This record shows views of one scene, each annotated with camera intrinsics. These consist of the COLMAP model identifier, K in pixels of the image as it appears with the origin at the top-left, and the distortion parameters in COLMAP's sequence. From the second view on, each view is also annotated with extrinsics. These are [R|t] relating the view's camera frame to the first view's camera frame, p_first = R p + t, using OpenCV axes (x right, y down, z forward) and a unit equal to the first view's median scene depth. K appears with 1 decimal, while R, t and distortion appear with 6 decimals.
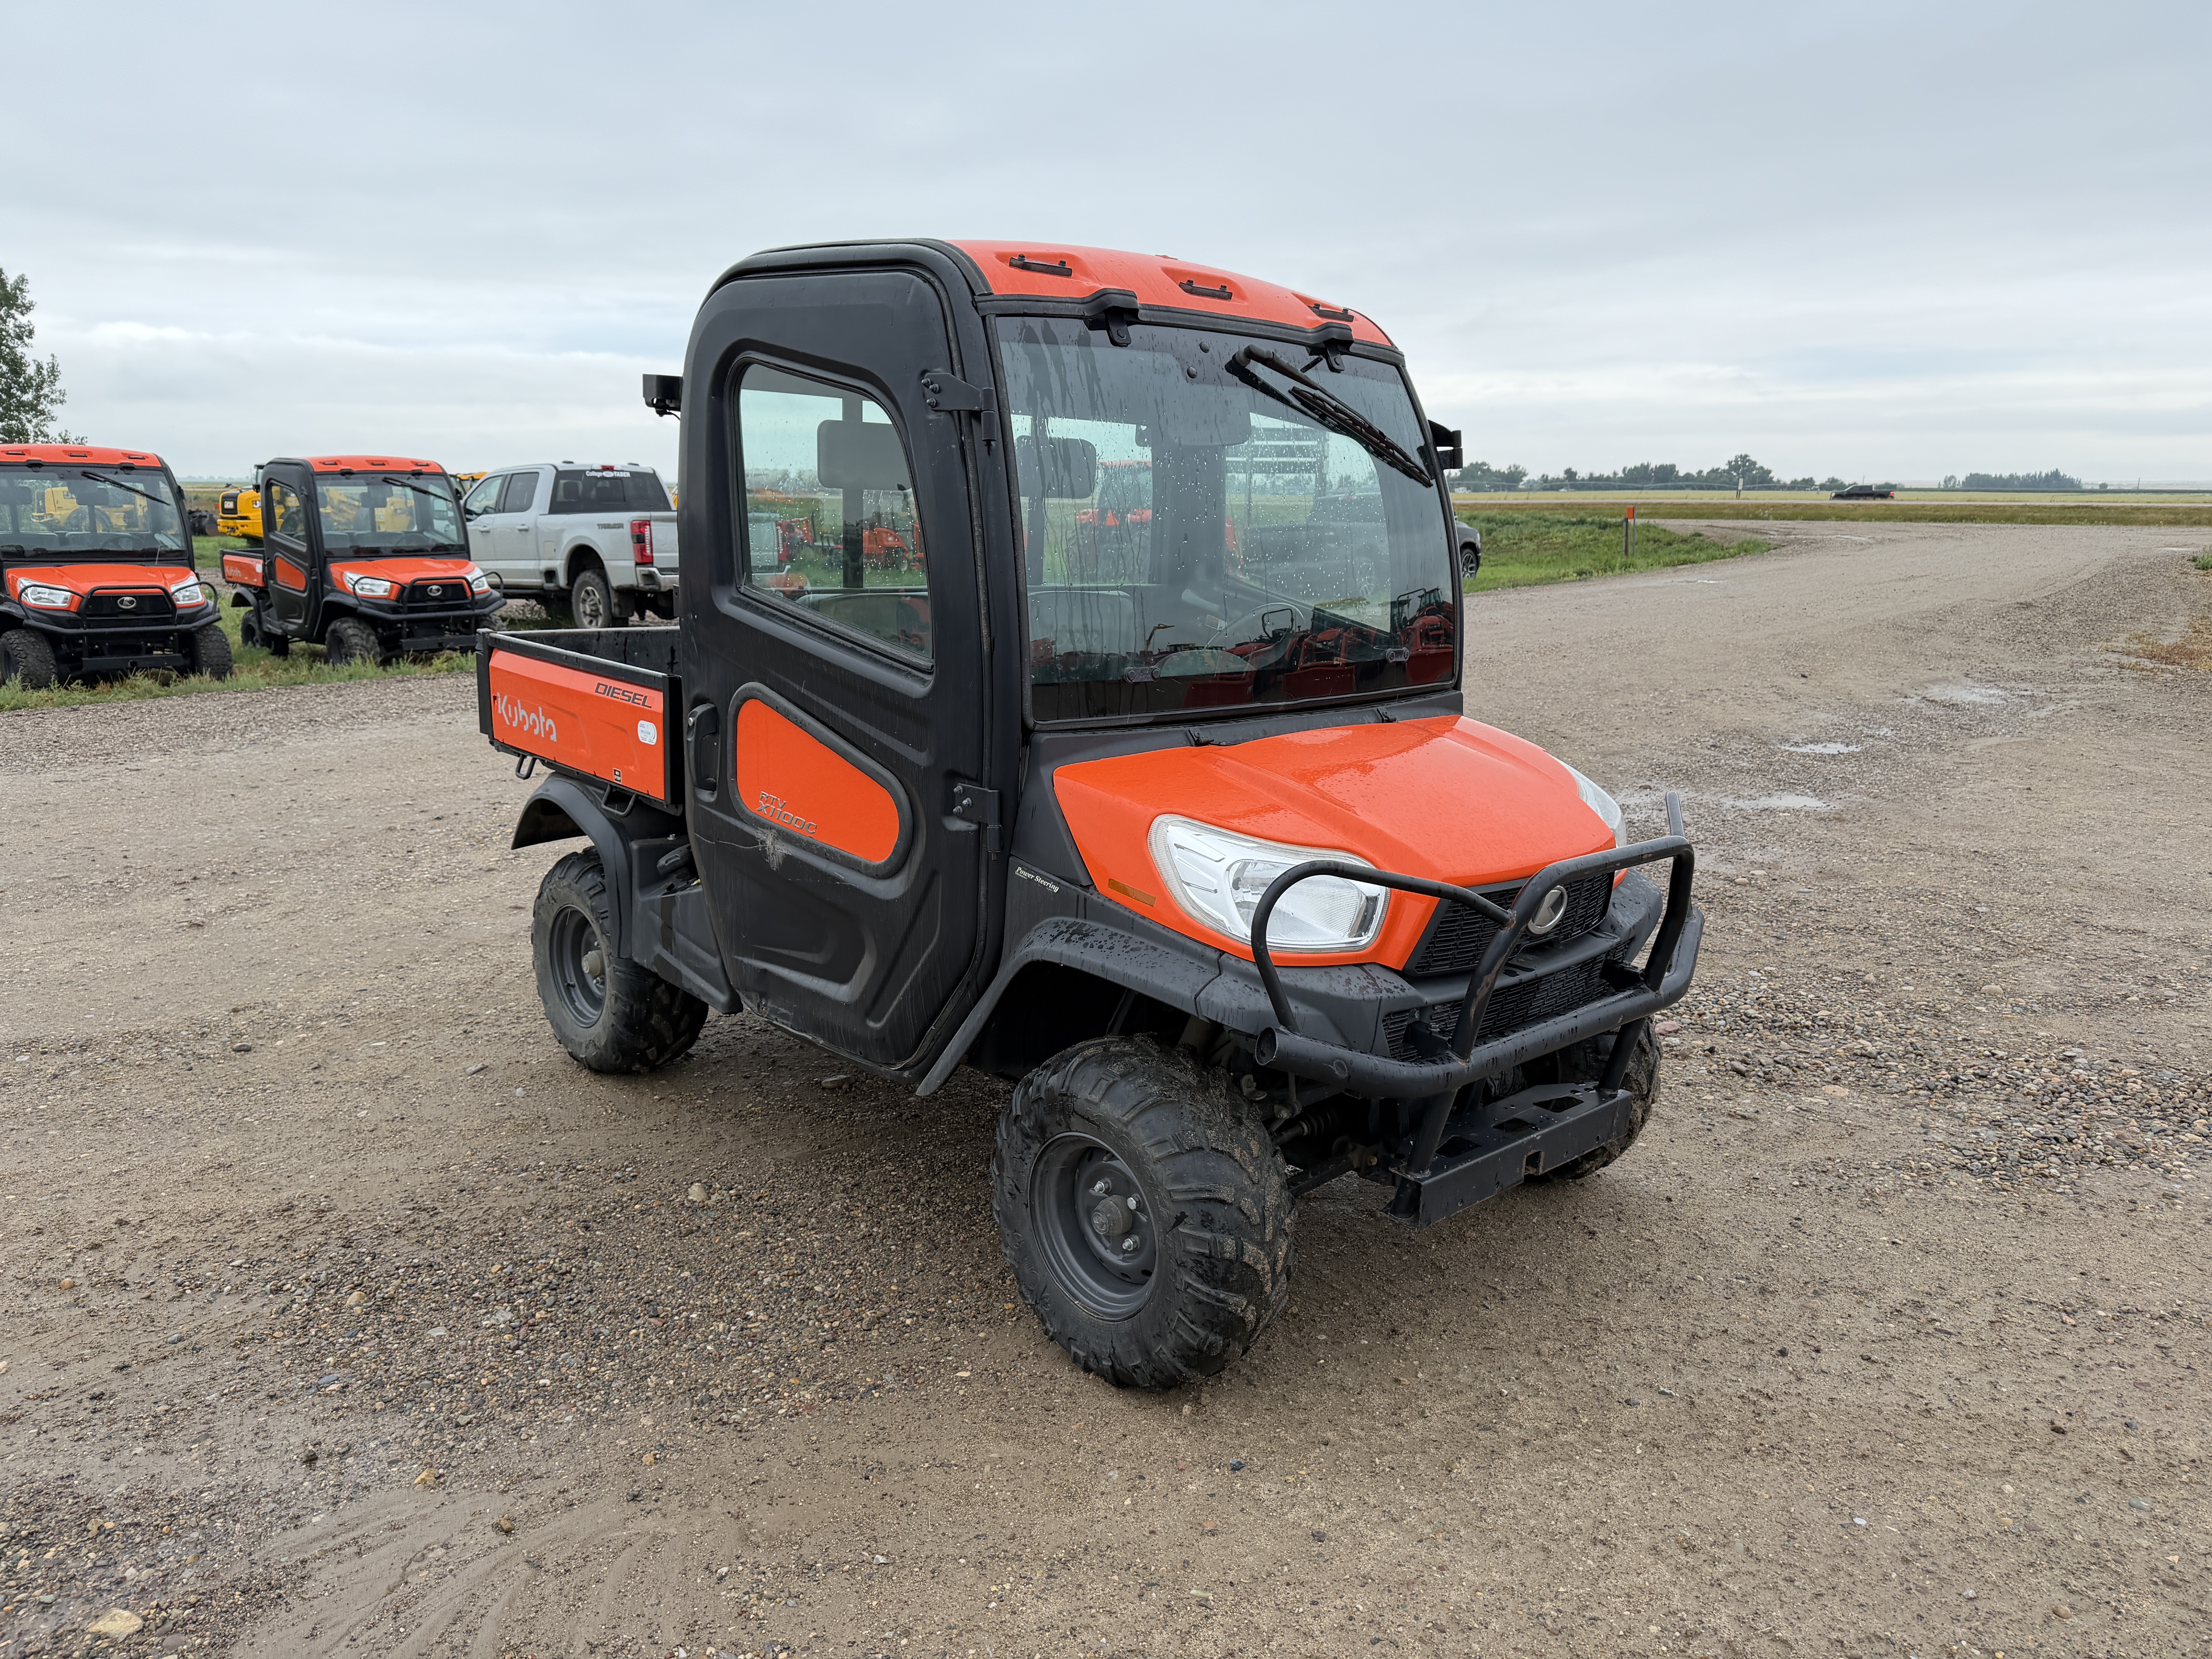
lens RADIAL K [[1488.8, 0, 1106.0], [0, 1488.8, 829.5], [0, 0, 1]] dist [-0.000788, 0.000713]
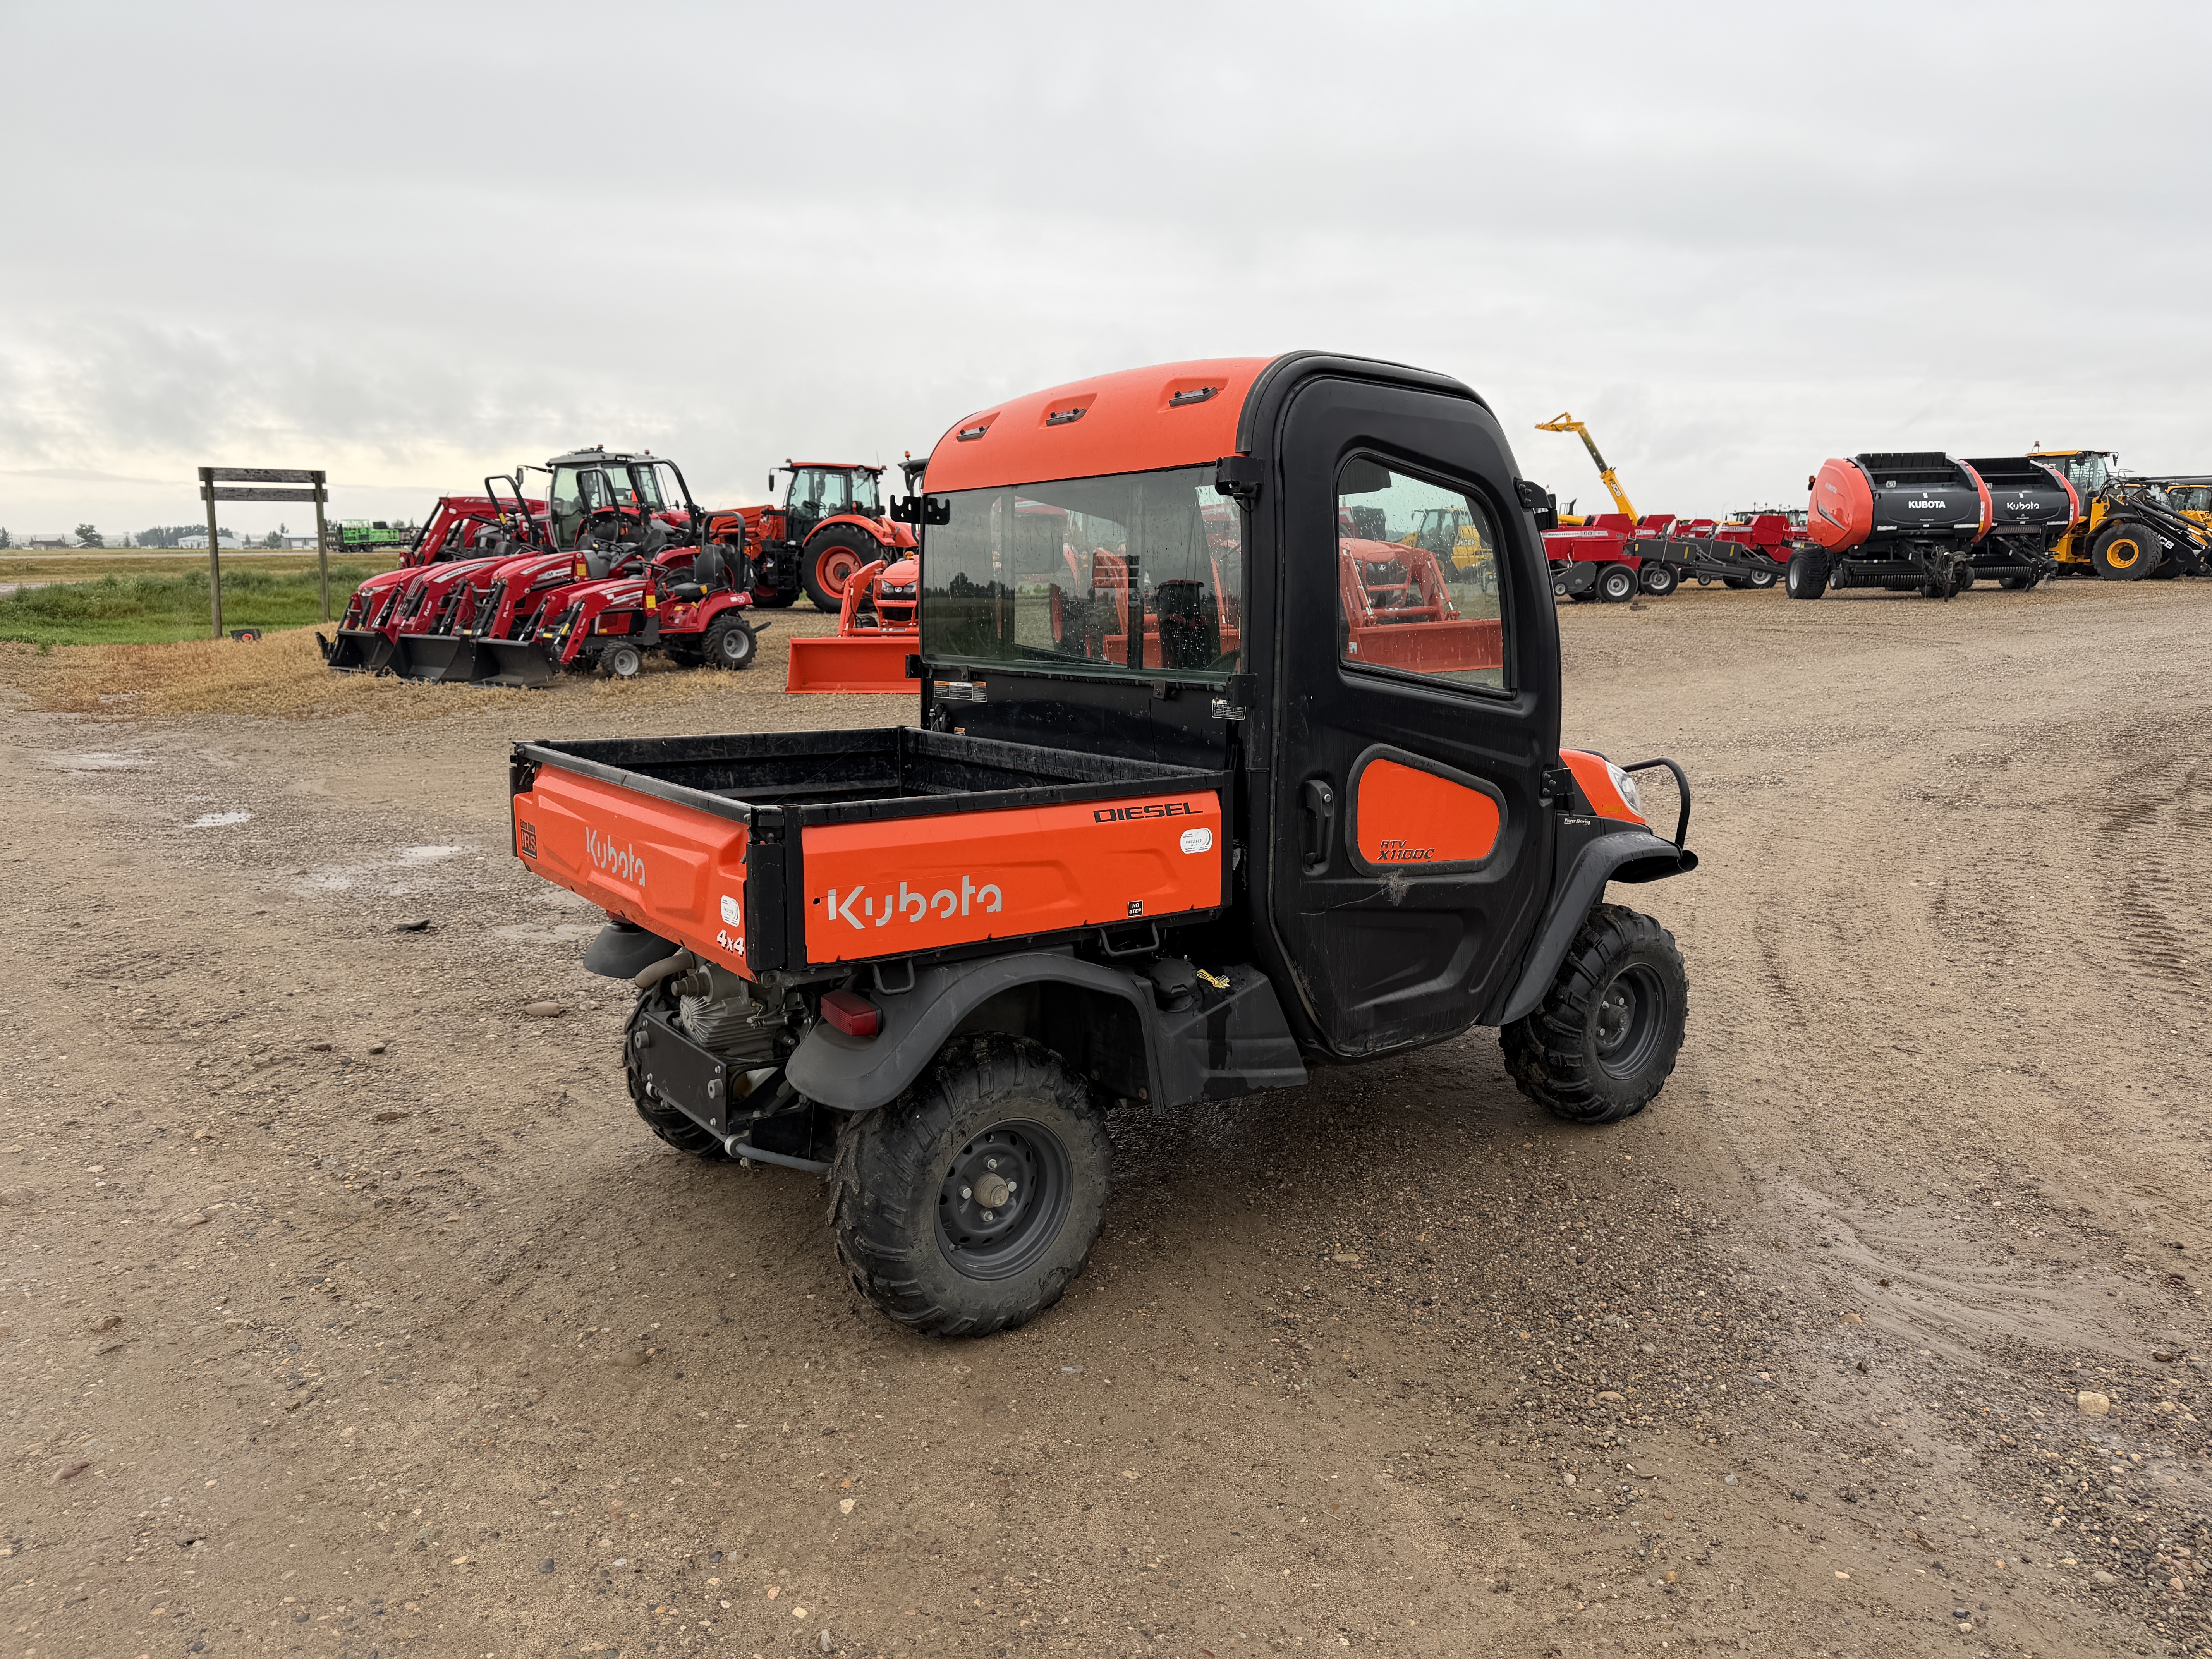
lens RADIAL K [[1556.3, 0, 1106.0], [0, 1556.3, 829.5], [0, 0, 1]] dist [0.035550, -0.000862]
pose [[0.135022, -0.192694, 0.971925, -1.375424], [0.215015, 0.963232, 0.161100, -0.263112], [-0.967232, 0.187227, 0.171490, 0.996120]]
